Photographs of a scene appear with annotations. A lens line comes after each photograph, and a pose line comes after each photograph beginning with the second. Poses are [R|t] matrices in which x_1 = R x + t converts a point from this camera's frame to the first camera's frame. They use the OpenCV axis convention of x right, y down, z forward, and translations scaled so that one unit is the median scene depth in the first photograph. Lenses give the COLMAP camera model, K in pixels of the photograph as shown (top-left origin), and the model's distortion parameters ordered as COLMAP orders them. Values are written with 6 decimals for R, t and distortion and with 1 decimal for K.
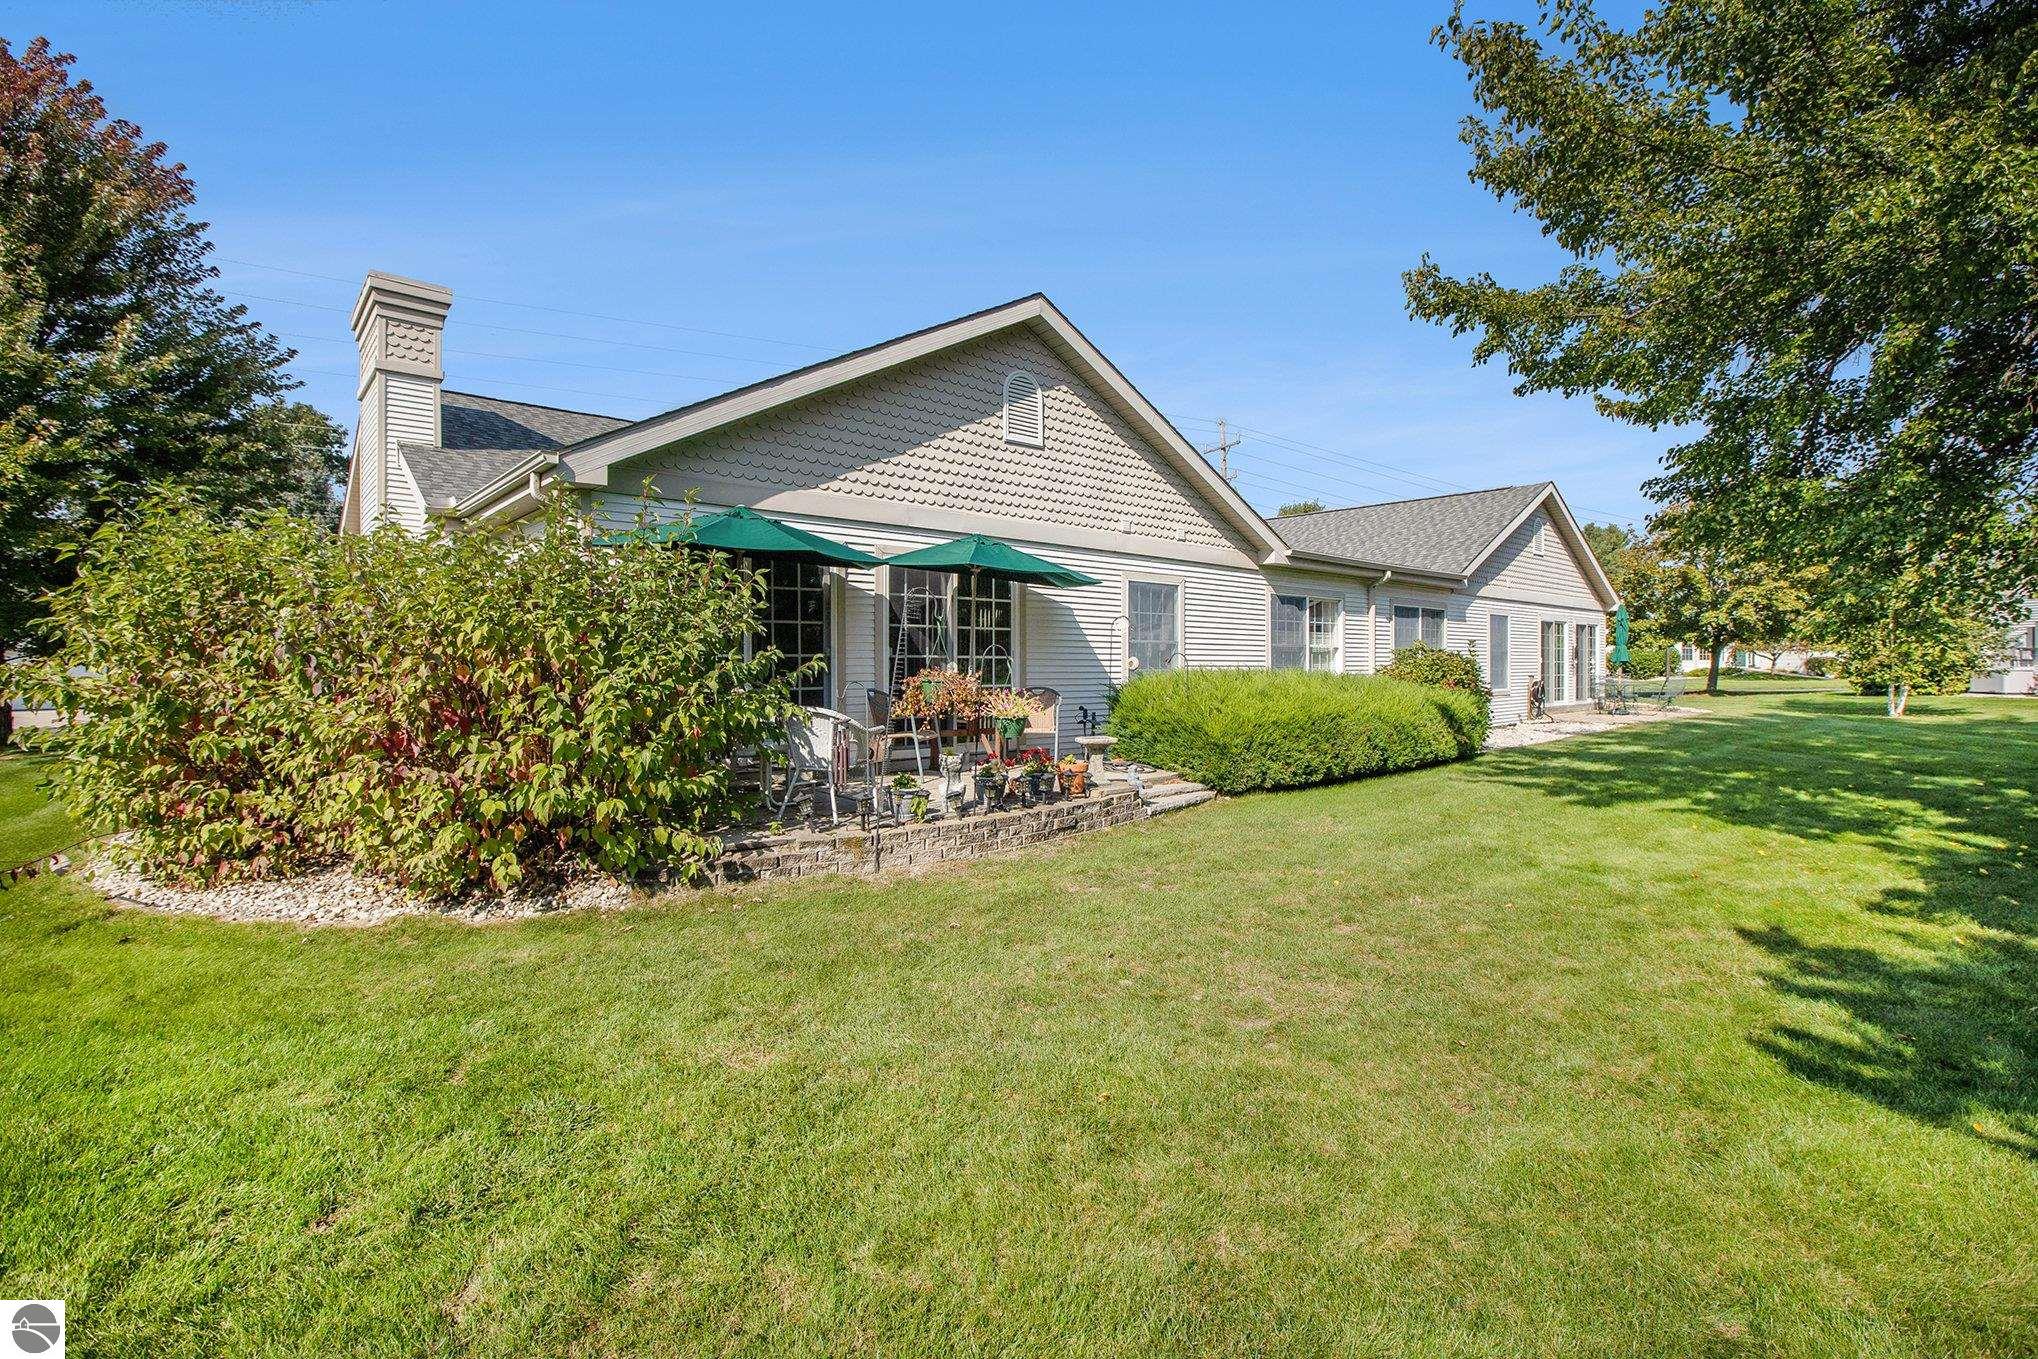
lens RADIAL K [[905.3, 0, 1019.0], [0, 905.3, 679.5], [0, 0, 1]] dist [-0.074184, 0.022658]
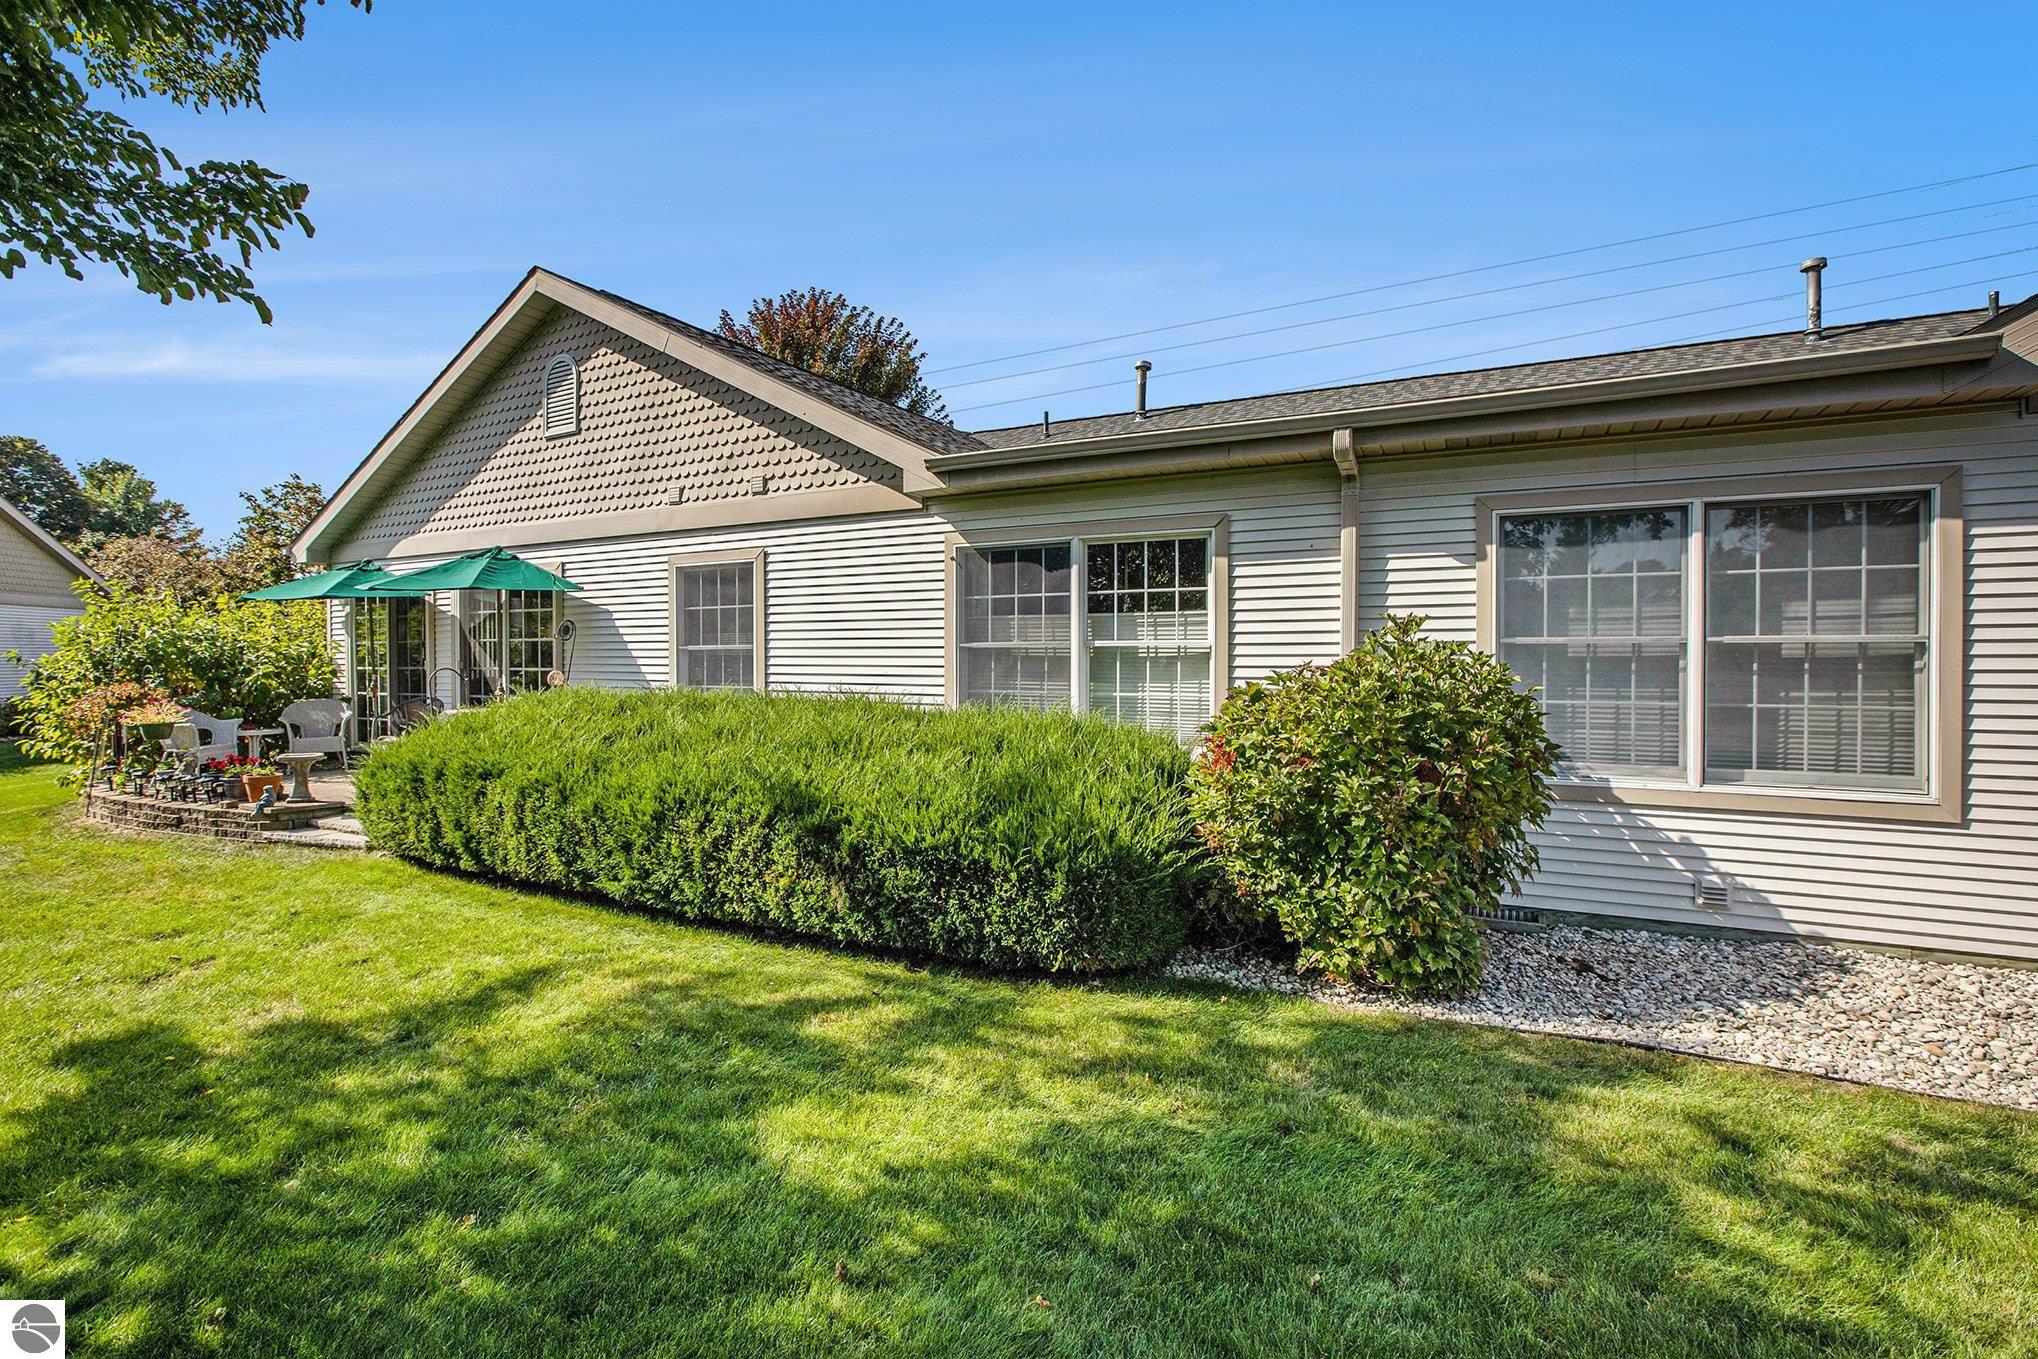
lens RADIAL K [[941.9, 0, 1025.6], [0, 941.9, 673.3], [0, 0, 1]] dist [-0.058983, 0.026978]
pose [[0.364429, 0.014920, -0.931112, 1.071840], [-0.014912, 0.999837, 0.010185, -0.038215], [0.931112, 0.010173, 0.364592, 1.119039]]
